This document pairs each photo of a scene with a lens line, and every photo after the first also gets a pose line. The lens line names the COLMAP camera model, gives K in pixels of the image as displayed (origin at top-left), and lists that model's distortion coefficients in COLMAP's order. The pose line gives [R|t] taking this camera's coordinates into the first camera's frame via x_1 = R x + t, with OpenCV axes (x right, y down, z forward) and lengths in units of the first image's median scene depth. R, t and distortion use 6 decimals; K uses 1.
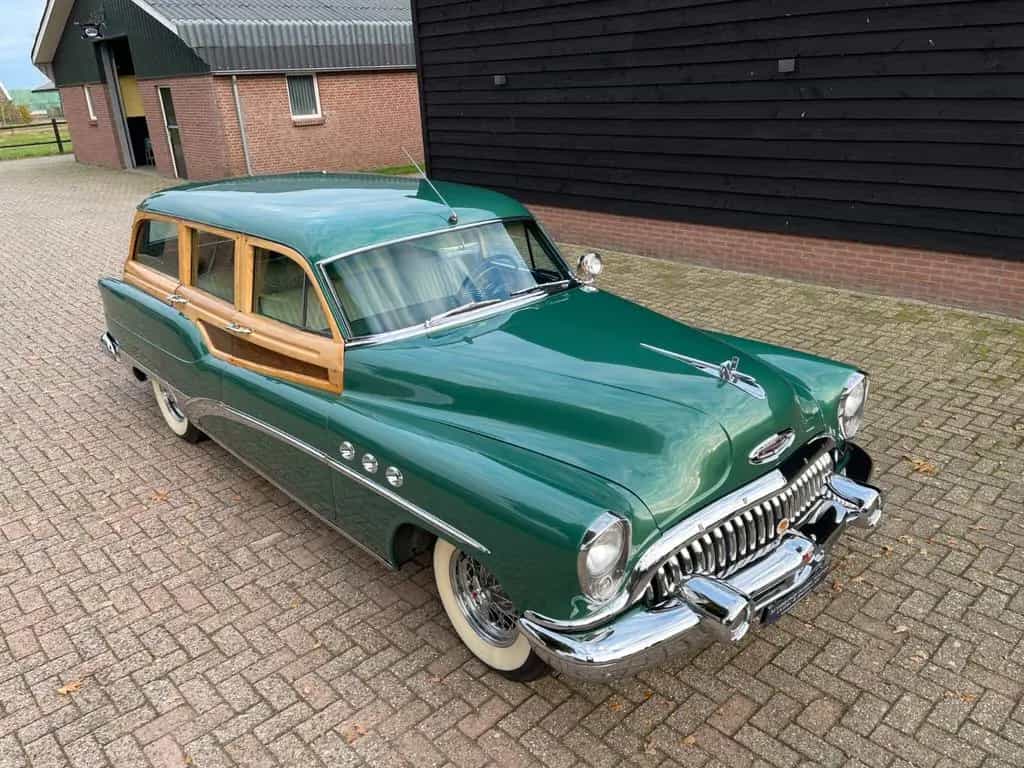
lens RADIAL K [[778.6, 0, 515.7], [0, 778.6, 383.1], [0, 0, 1]] dist [0.045264, -0.055330]
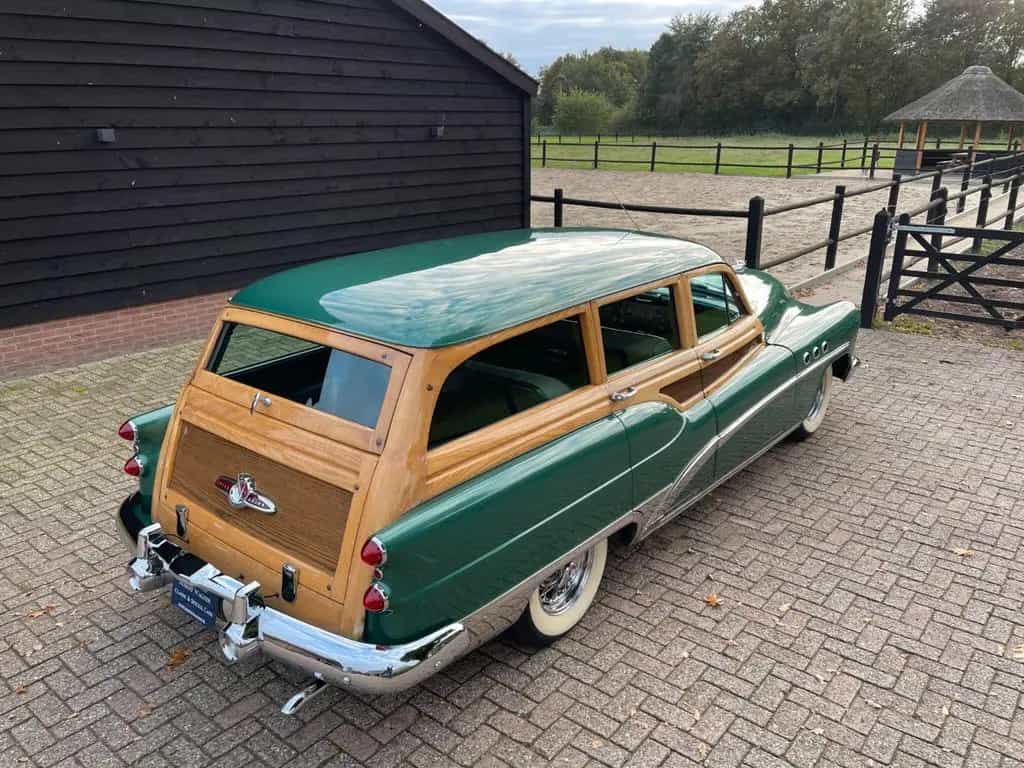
lens RADIAL K [[778.6, 0, 515.7], [0, 778.6, 383.1], [0, 0, 1]] dist [0.045264, -0.055330]
pose [[-0.134856, -0.262676, 0.955414, -0.723105], [0.368748, 0.881661, 0.294448, -0.240389], [-0.919695, 0.392015, -0.022036, 0.696001]]
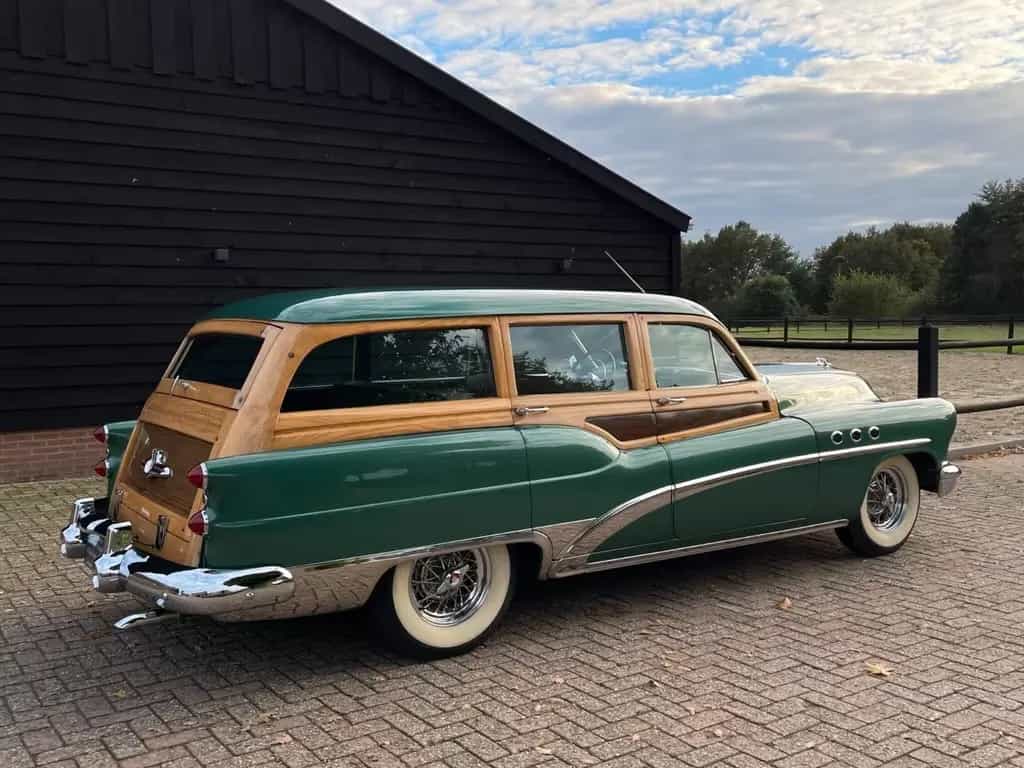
lens RADIAL K [[971.4, 0, 512.0], [0, 971.4, 384.0], [0, 0, 1]] dist [0.070109, -0.136722]
pose [[0.155402, -0.008821, 0.987812, -0.864417], [0.359452, 0.931917, -0.048227, -0.052716], [-0.920133, 0.362565, 0.147993, 0.538868]]
